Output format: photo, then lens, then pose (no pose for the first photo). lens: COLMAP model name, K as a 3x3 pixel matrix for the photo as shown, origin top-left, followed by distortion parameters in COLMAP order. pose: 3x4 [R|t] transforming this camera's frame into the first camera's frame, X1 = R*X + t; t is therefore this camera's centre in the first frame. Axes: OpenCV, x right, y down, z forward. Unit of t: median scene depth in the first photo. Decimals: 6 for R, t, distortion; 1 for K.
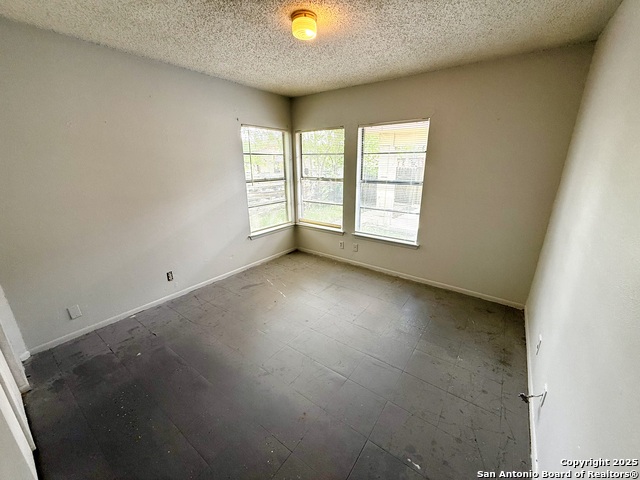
lens RADIAL K [[254.9, 0, 320.6], [0, 254.9, 238.7], [0, 0, 1]] dist [-0.001137, -0.000130]
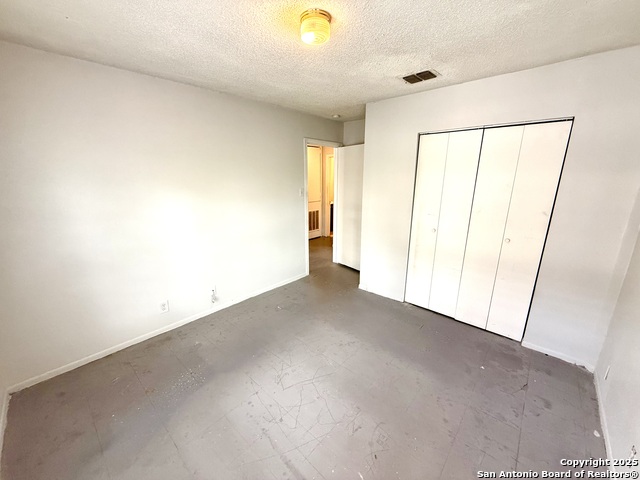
lens RADIAL K [[254.9, 0, 320.2], [0, 254.9, 241.6], [0, 0, 1]] dist [-0.001137, -0.000130]
pose [[-0.993963, -0.020460, 0.107789, -0.127719], [0.038269, 0.856097, 0.515396, -0.423213], [-0.102823, 0.516410, -0.850146, 1.321477]]
